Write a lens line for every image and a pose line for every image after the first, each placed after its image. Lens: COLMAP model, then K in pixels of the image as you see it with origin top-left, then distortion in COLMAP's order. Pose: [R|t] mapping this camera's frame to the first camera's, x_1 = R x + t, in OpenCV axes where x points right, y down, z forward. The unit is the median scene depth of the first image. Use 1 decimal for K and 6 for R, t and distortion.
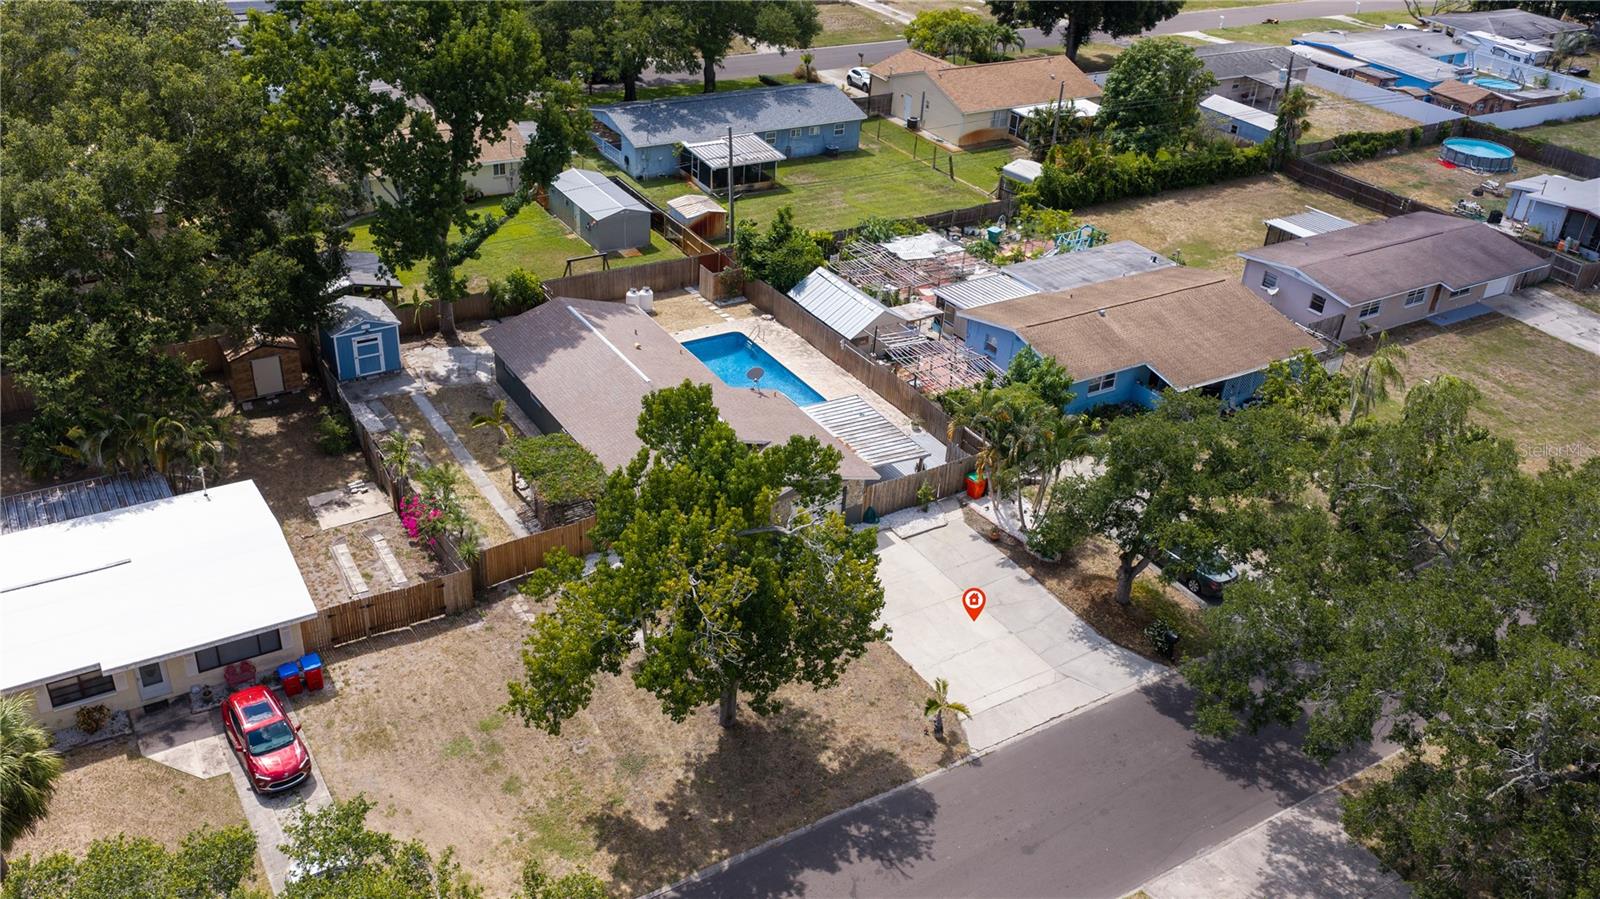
lens RADIAL K [[1325.4, 0, 800.0], [0, 1325.4, 449.5], [0, 0, 1]] dist [-0.003911, -0.012257]
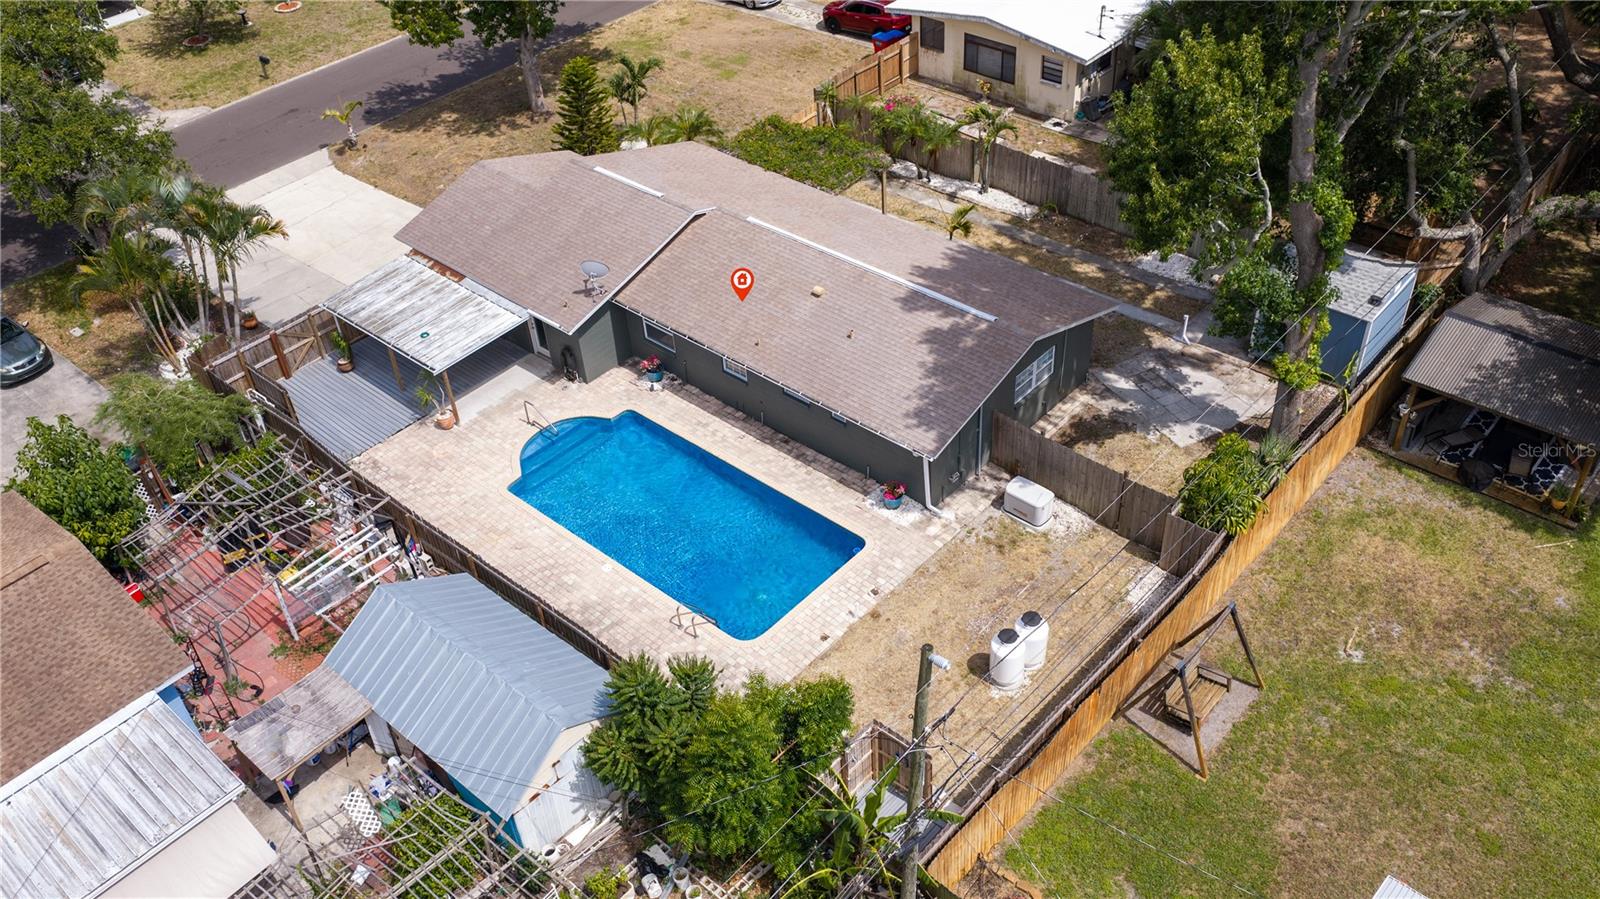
lens RADIAL K [[1351.7, 0, 800.0], [0, 1351.7, 449.5], [0, 0, 1]] dist [-0.001225, -0.019227]
pose [[-0.960438, 0.169159, -0.221233, 0.023942], [-0.145621, 0.372098, 0.916699, -0.507528], [0.237388, 0.912649, -0.332744, 1.080497]]
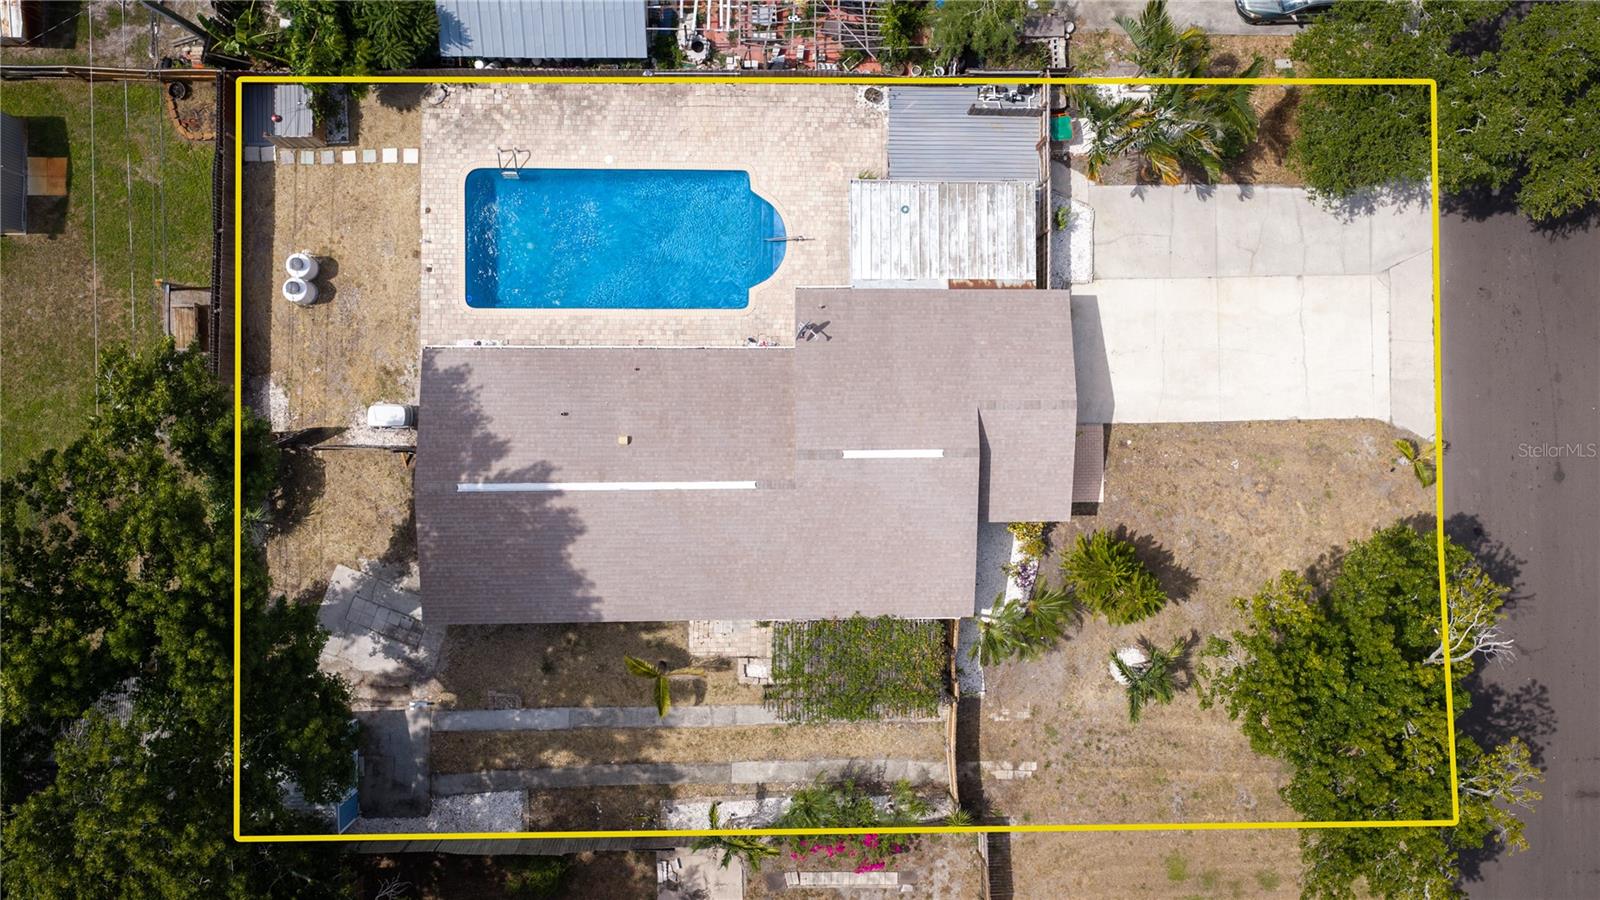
lens RADIAL K [[1351.7, 0, 800.0], [0, 1351.7, 450.0], [0, 0, 1]] dist [-0.001225, -0.019227]
pose [[0.523683, -0.851677, -0.020051, -0.061026], [0.417587, 0.236110, 0.877424, -0.516131], [-0.742548, -0.467865, 0.479296, 0.540948]]
